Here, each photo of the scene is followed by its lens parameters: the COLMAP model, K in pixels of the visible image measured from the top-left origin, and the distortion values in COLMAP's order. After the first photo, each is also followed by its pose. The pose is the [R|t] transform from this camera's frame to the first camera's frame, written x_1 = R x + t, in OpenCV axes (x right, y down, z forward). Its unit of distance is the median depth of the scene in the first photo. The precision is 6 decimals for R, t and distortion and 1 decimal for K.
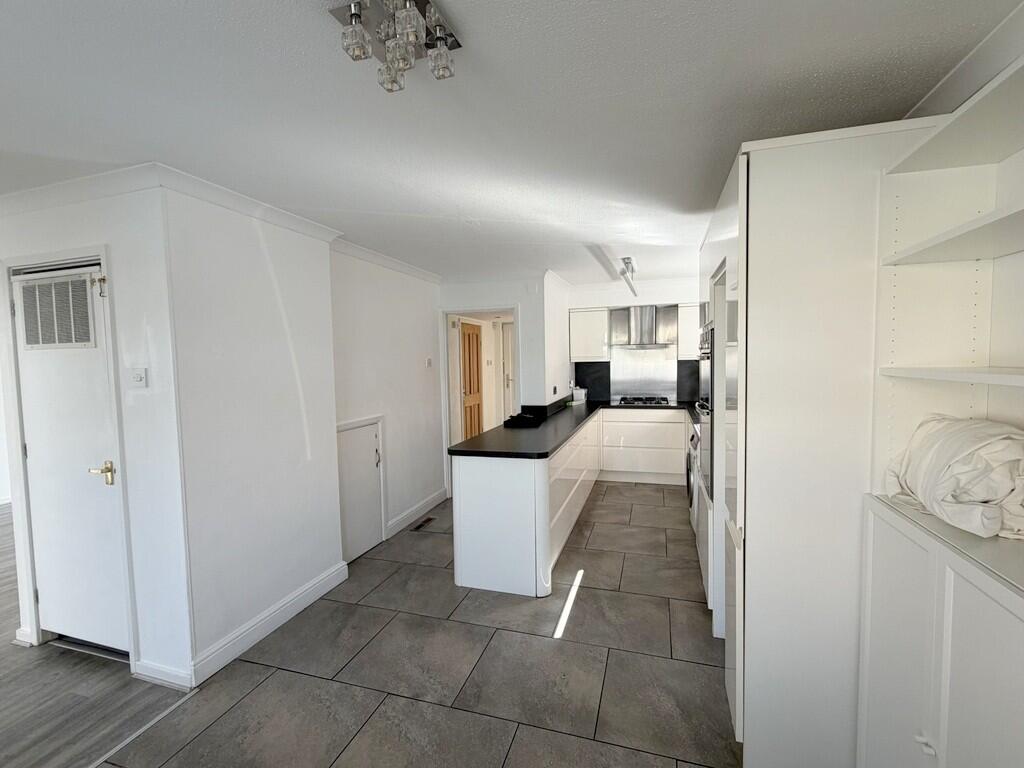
lens RADIAL K [[474.7, 0, 518.4], [0, 474.7, 386.6], [0, 0, 1]] dist [0.000205, 0.000049]
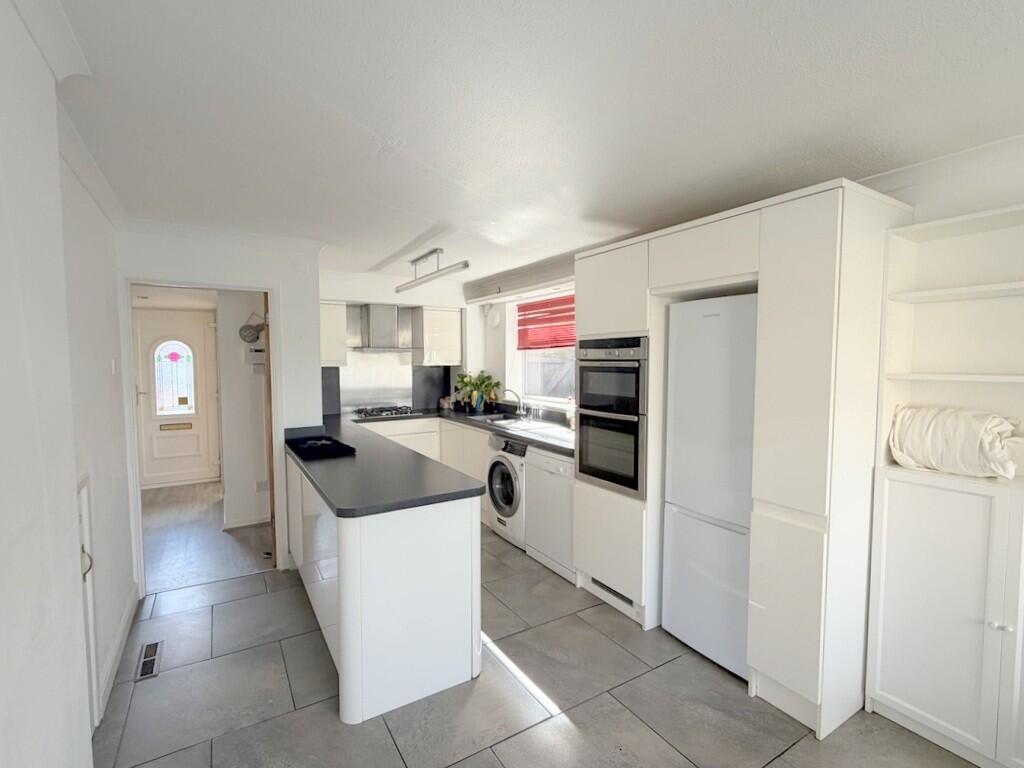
lens RADIAL K [[474.7, 0, 518.4], [0, 474.7, 386.6], [0, 0, 1]] dist [0.000205, 0.000049]
pose [[0.653201, -0.026240, 0.756730, -0.246521], [0.034434, 0.999395, 0.004931, -0.012053], [-0.756401, 0.022836, 0.653709, 0.229732]]
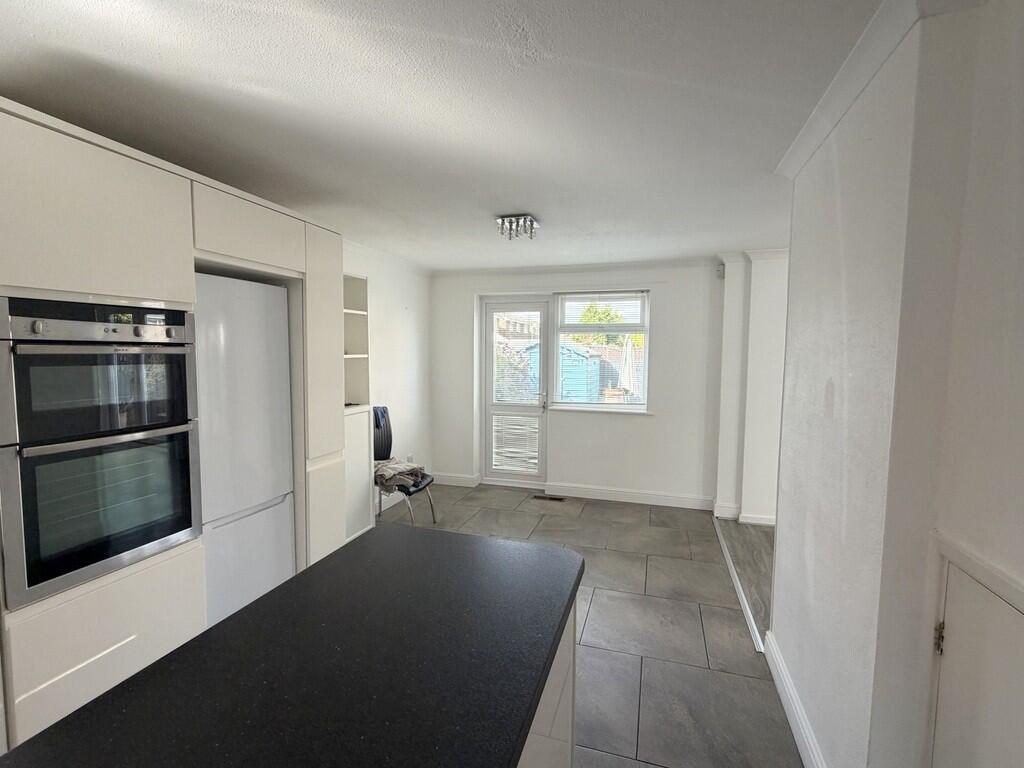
lens RADIAL K [[474.7, 0, 518.4], [0, 474.7, 386.6], [0, 0, 1]] dist [0.000205, 0.000049]
pose [[-0.999962, 0.007363, -0.004691, -0.046082], [0.006690, 0.991477, 0.130109, -0.043348], [0.005609, 0.130073, -0.991489, 0.764681]]
